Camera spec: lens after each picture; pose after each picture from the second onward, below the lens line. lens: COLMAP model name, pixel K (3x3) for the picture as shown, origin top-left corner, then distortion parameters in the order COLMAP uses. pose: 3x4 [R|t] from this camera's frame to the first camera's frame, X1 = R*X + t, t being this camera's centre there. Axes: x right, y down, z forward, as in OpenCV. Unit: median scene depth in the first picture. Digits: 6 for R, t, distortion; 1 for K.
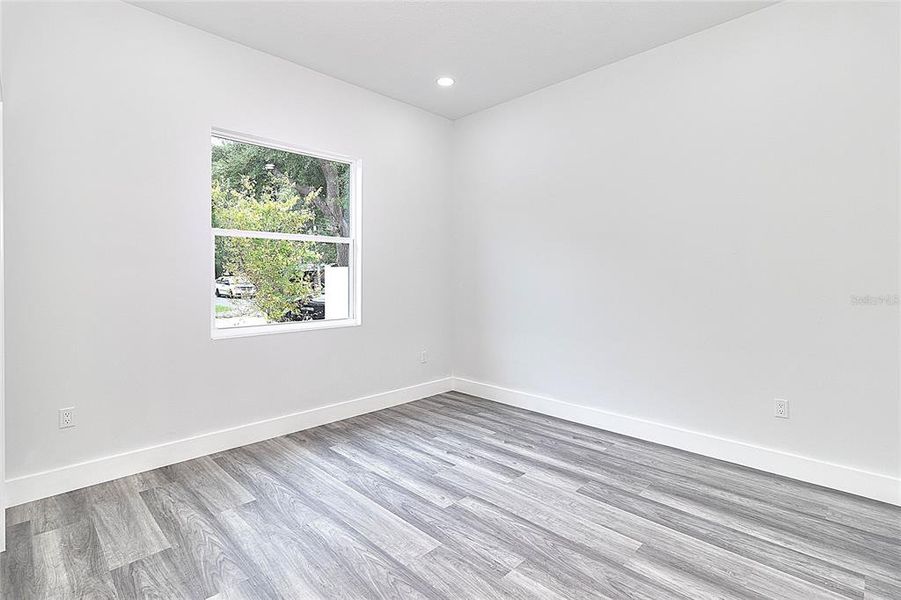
lens RADIAL K [[423.3, 0, 449.7], [0, 423.3, 281.4], [0, 0, 1]] dist [0.000215, -0.000169]
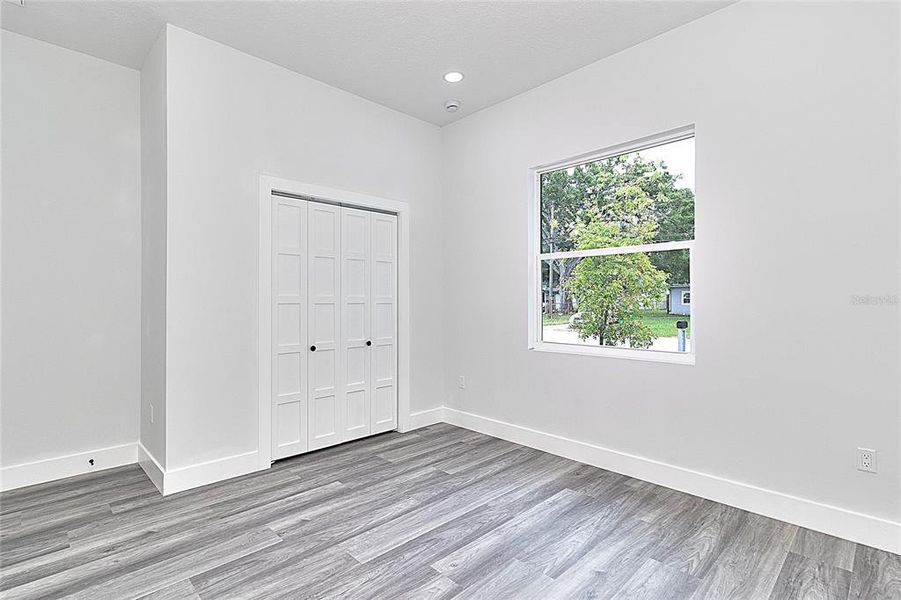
lens RADIAL K [[446.5, 0, 457.9], [0, 446.5, 298.6], [0, 0, 1]] dist [0.004540, 0.000839]
pose [[-0.005631, 0.001936, -0.999982, 0.730131], [-0.005470, 0.999983, 0.001967, -0.006517], [0.999969, 0.005481, -0.005621, 0.866159]]
